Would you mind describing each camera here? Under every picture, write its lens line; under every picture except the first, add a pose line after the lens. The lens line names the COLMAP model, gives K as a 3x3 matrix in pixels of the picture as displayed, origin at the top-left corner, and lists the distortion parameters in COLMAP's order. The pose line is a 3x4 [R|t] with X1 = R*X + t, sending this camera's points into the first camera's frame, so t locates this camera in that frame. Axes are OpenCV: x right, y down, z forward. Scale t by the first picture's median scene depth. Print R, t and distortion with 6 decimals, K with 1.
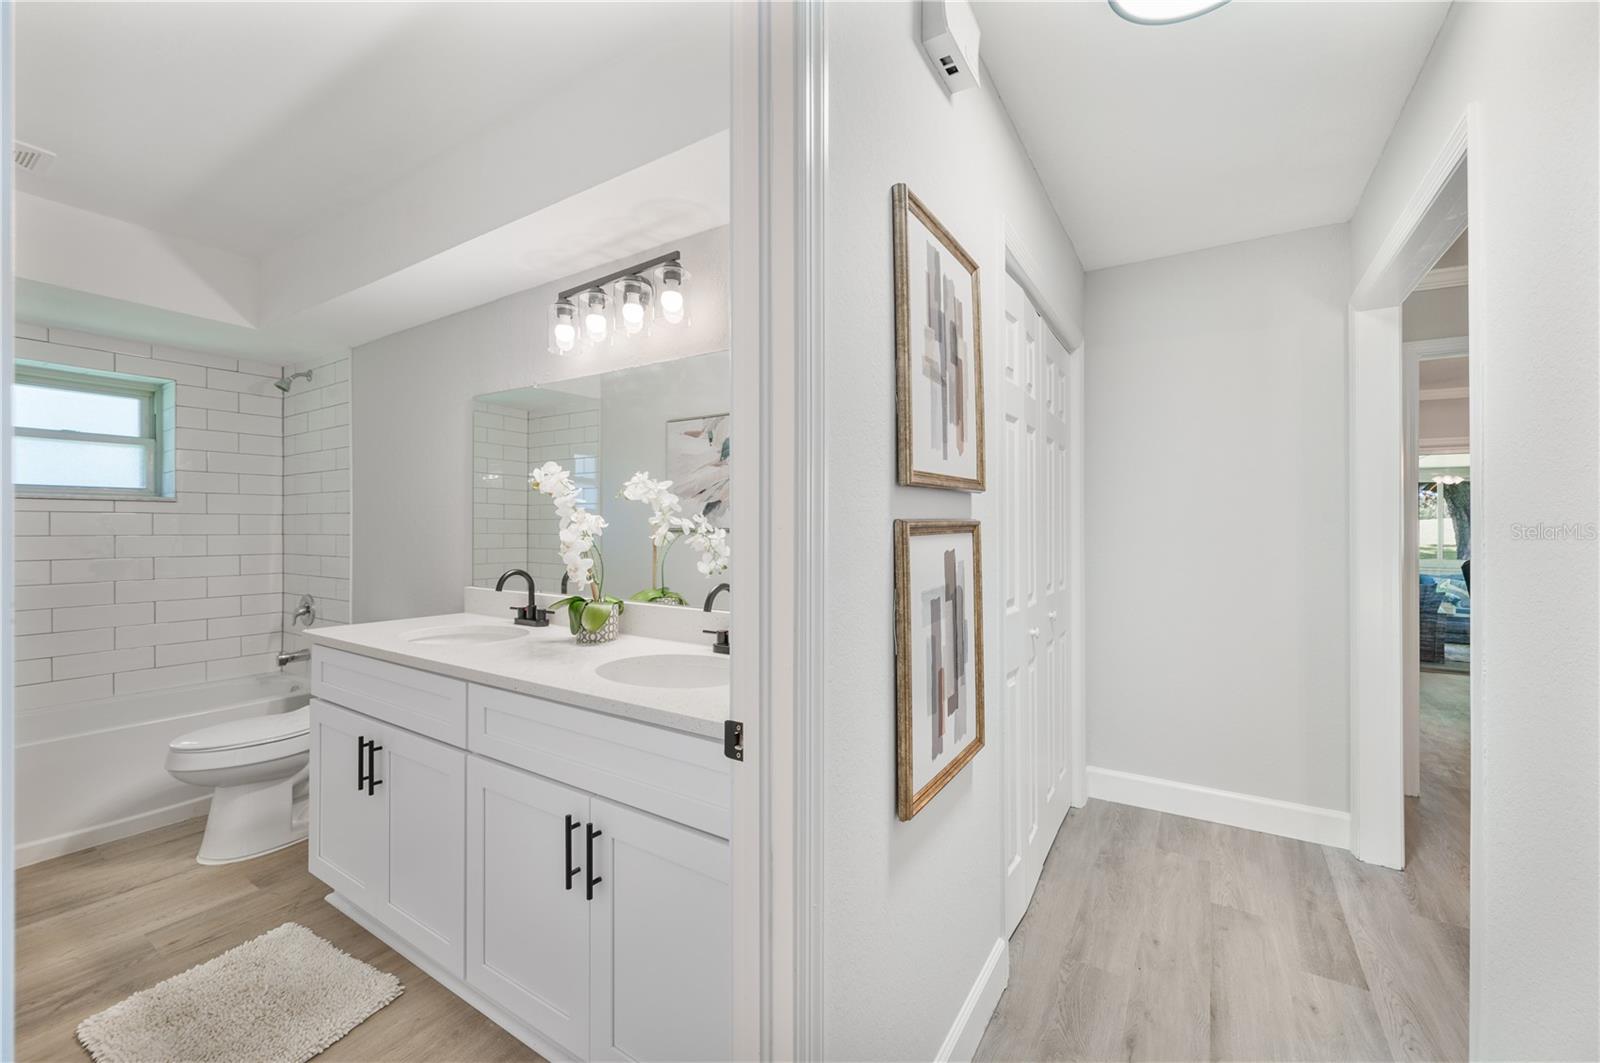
lens RADIAL K [[638.6, 0, 815.1], [0, 638.6, 529.6], [0, 0, 1]] dist [0.001452, 0.000274]
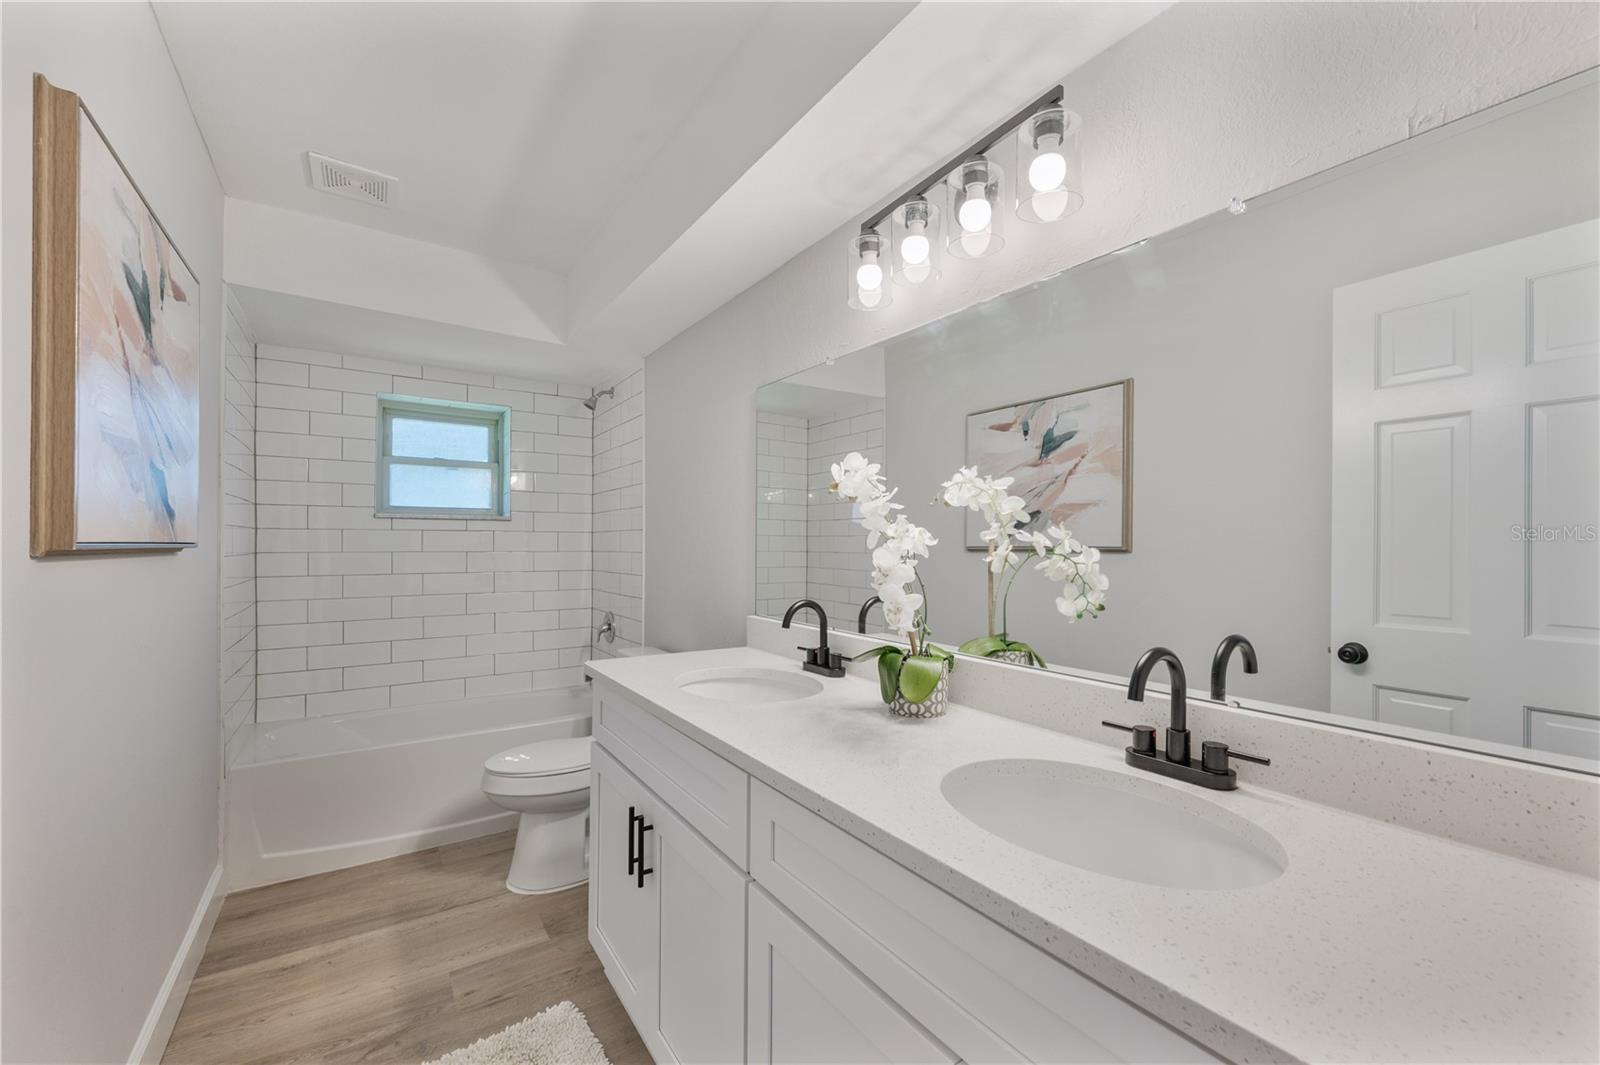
lens RADIAL K [[638.6, 0, 798.3], [0, 638.6, 541.3], [0, 0, 1]] dist [0.001452, 0.000274]
pose [[0.911338, -0.000611, -0.411659, -0.157435], [-0.003194, 0.999958, -0.008556, -0.001159], [0.411647, 0.009112, 0.911298, 0.291161]]
